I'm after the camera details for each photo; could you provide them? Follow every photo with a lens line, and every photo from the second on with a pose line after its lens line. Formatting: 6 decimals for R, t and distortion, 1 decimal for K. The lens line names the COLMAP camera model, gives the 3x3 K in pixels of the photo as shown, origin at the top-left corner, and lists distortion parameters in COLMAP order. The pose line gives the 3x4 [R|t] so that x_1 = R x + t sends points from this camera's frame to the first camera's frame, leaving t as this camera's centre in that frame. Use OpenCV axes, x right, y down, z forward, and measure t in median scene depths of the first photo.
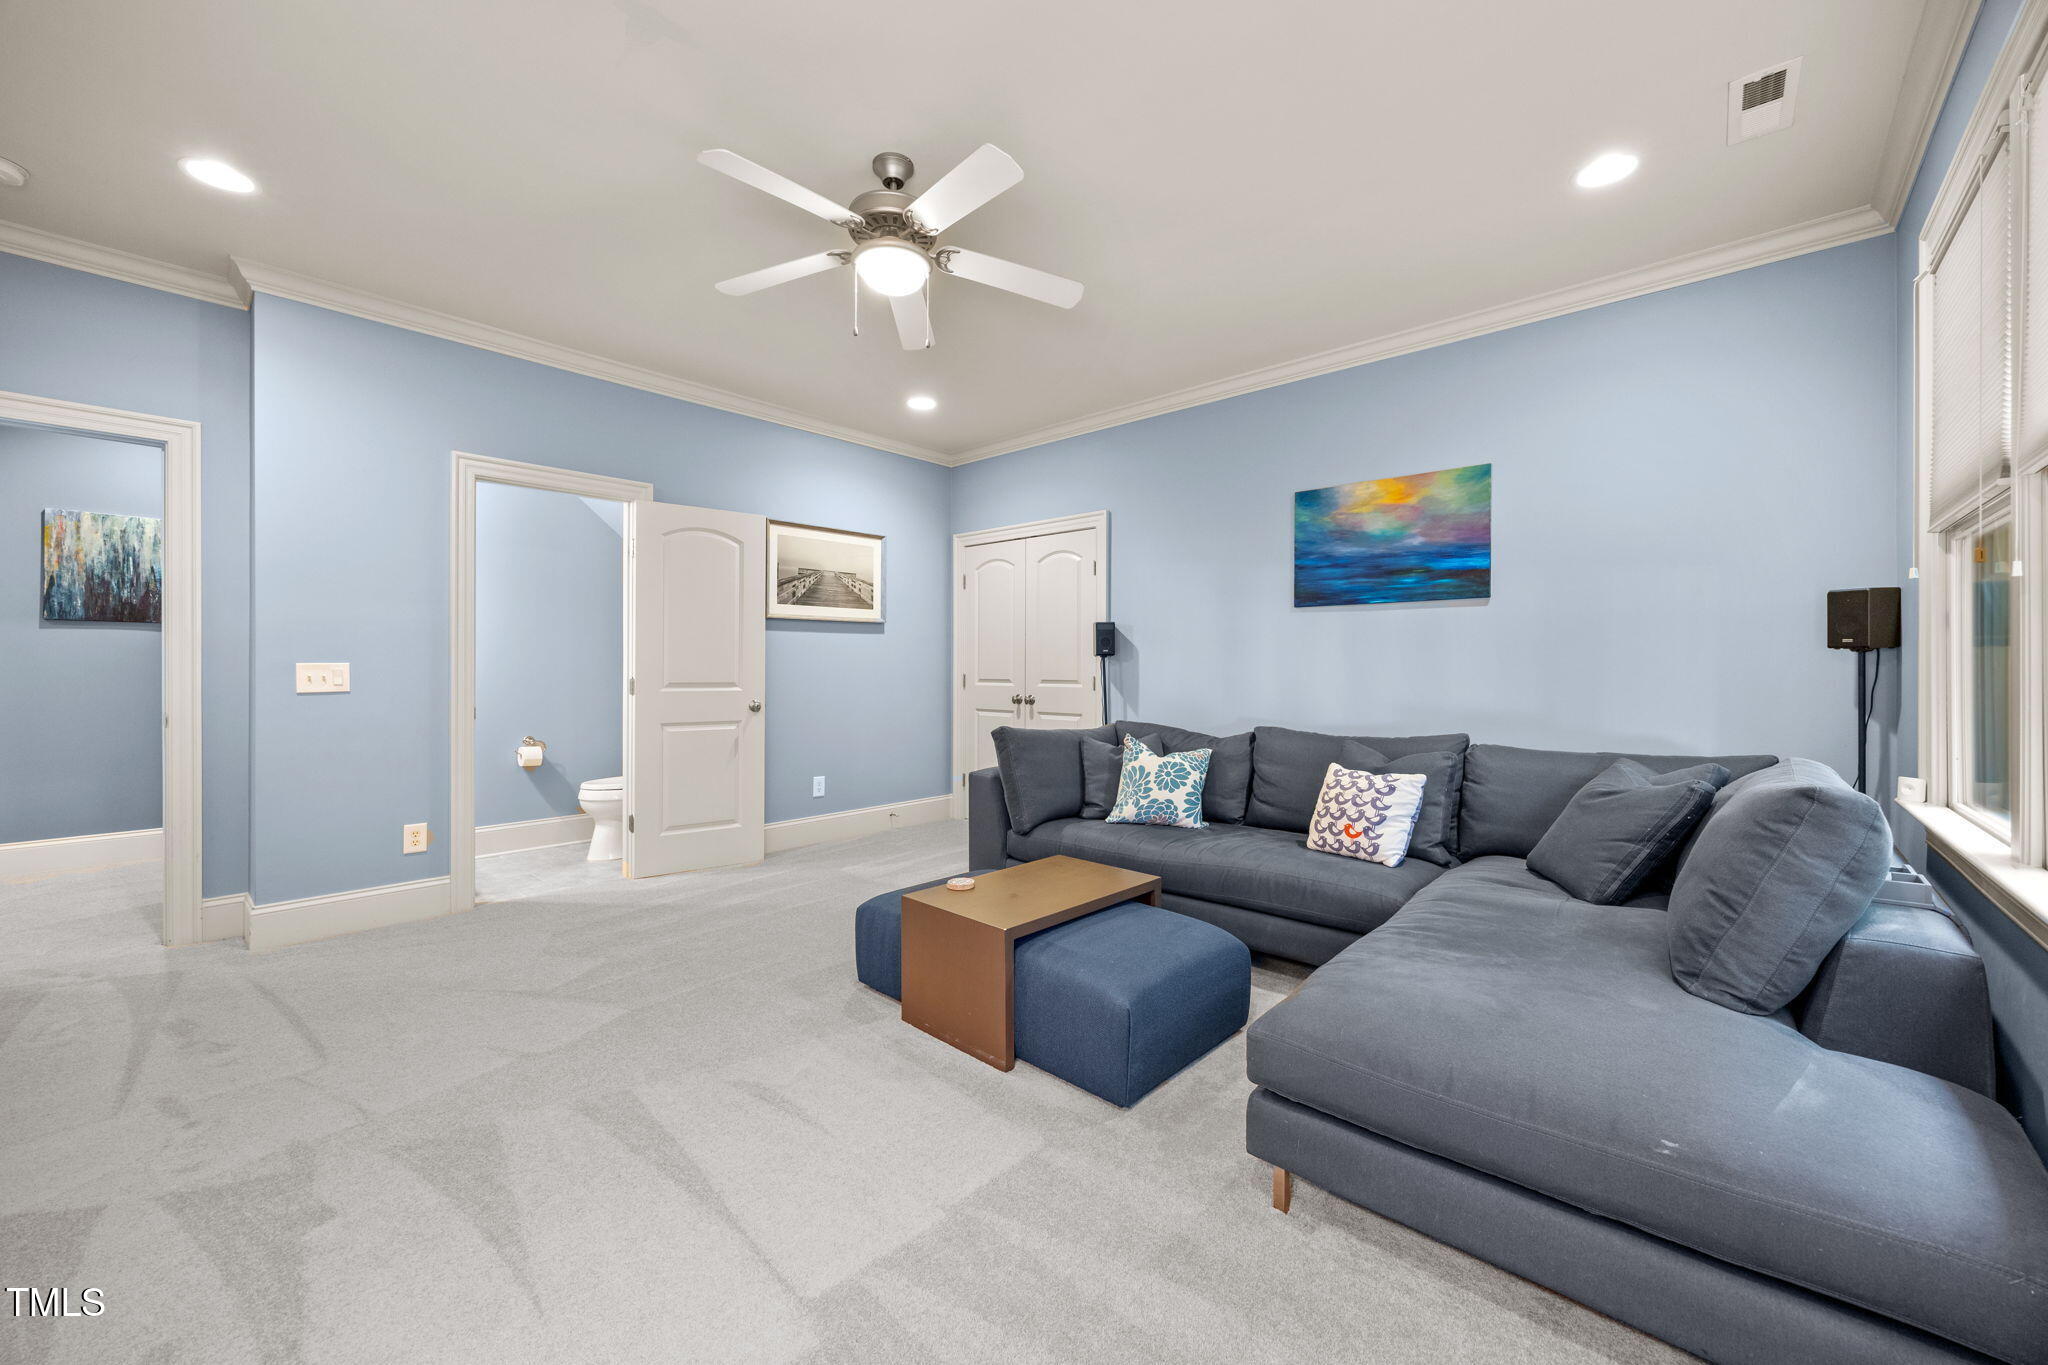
lens RADIAL K [[792.5, 0, 1026.0], [0, 792.5, 674.1], [0, 0, 1]] dist [-0.001071, -0.000237]
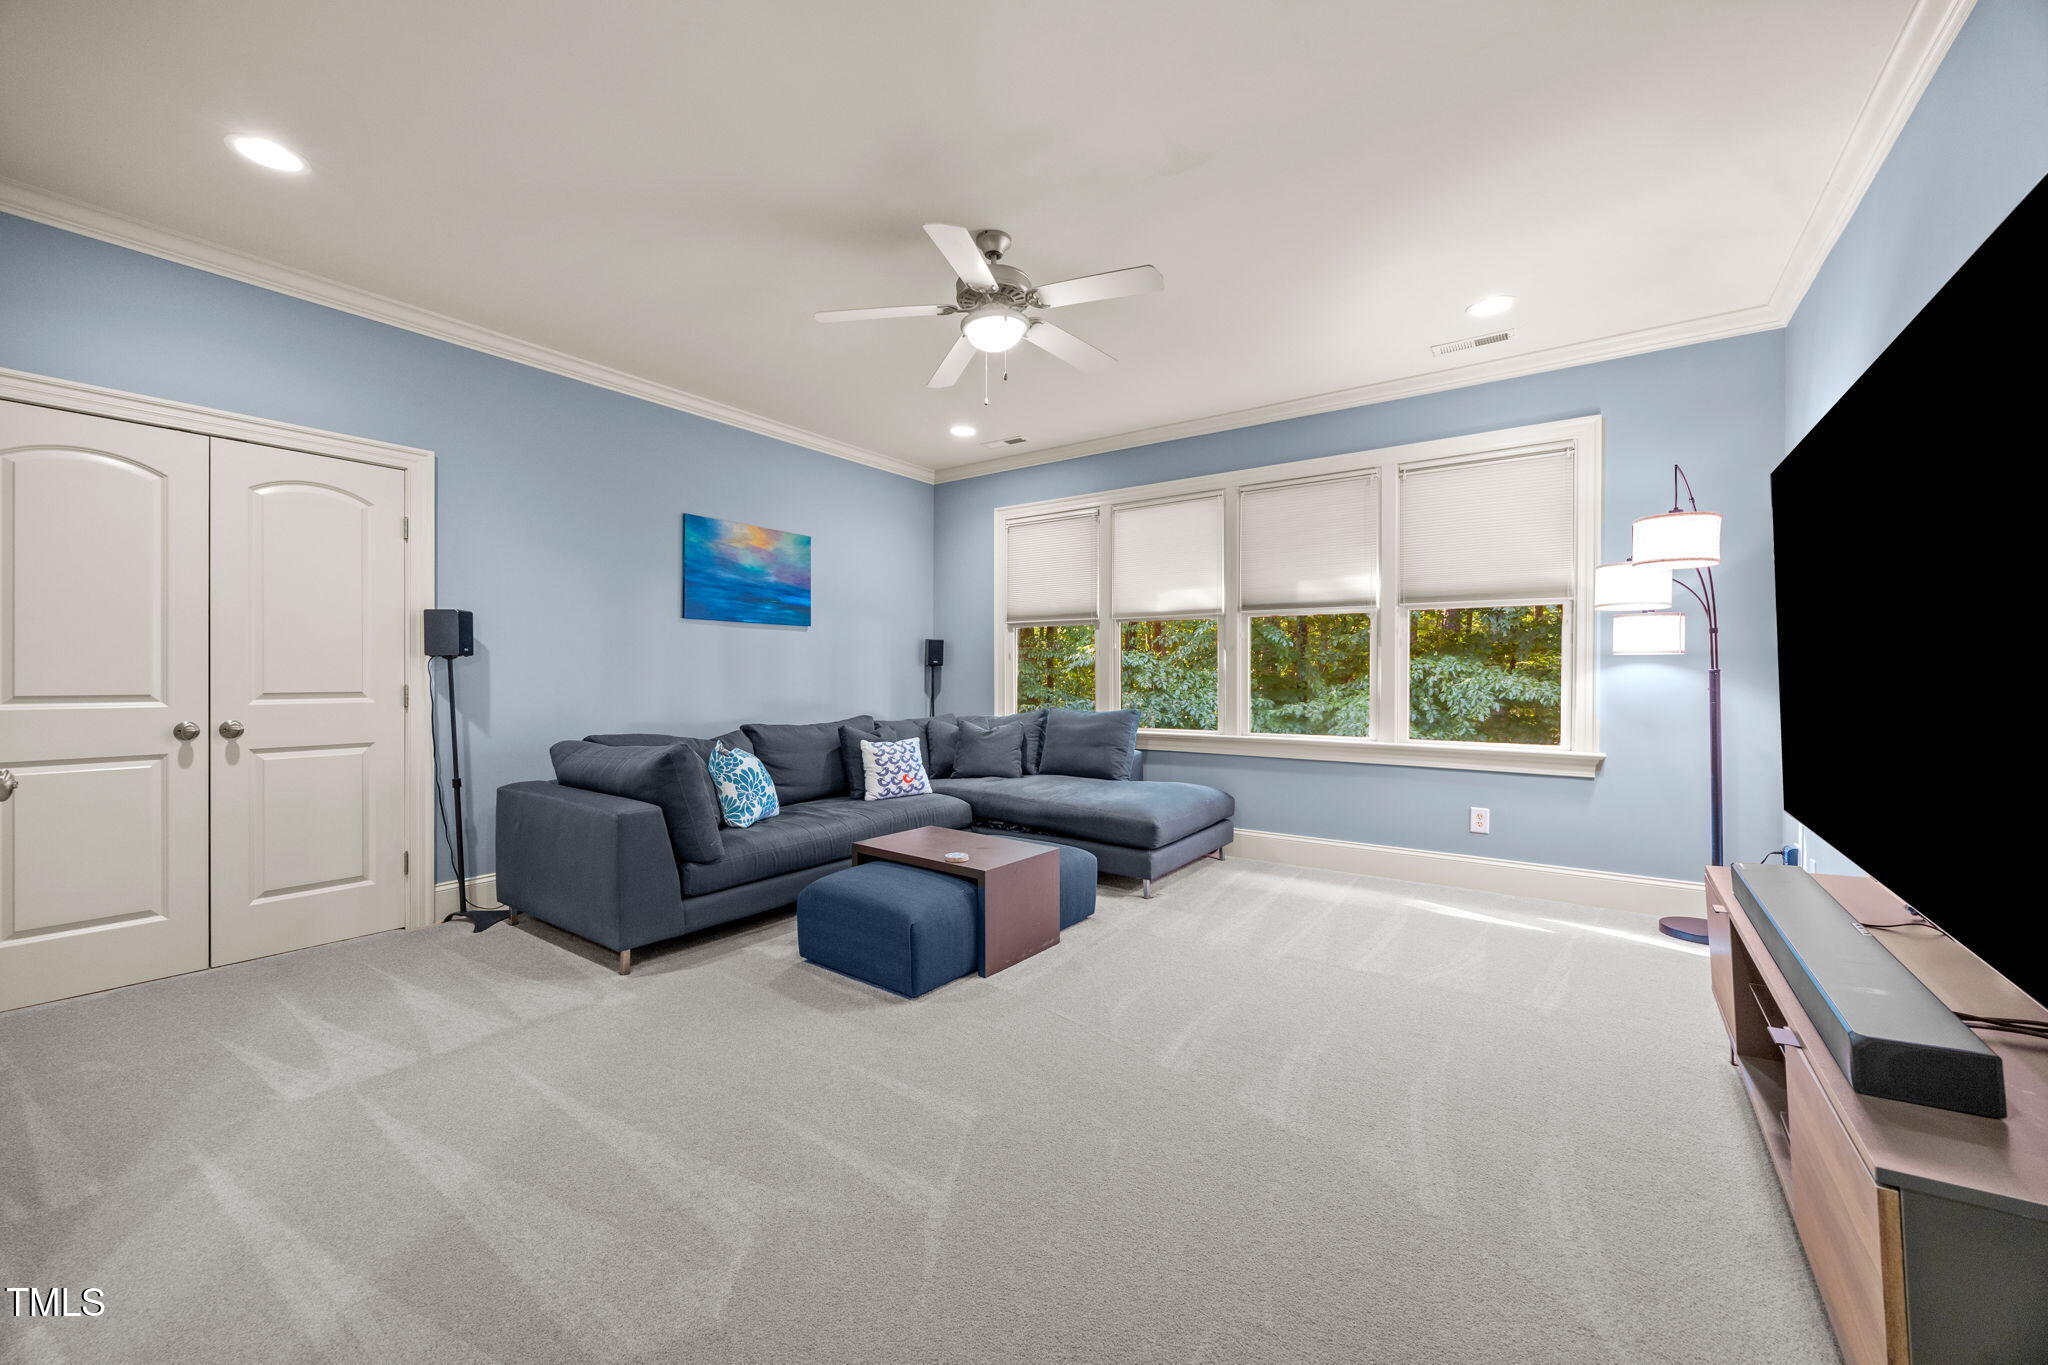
lens RADIAL K [[792.5, 0, 1026.0], [0, 792.5, 674.1], [0, 0, 1]] dist [-0.001071, -0.000237]
pose [[-0.119510, -0.000912, 0.992833, -0.888388], [0.006293, 0.999979, 0.001676, -0.006089], [-0.992813, 0.006448, -0.119502, 0.729241]]
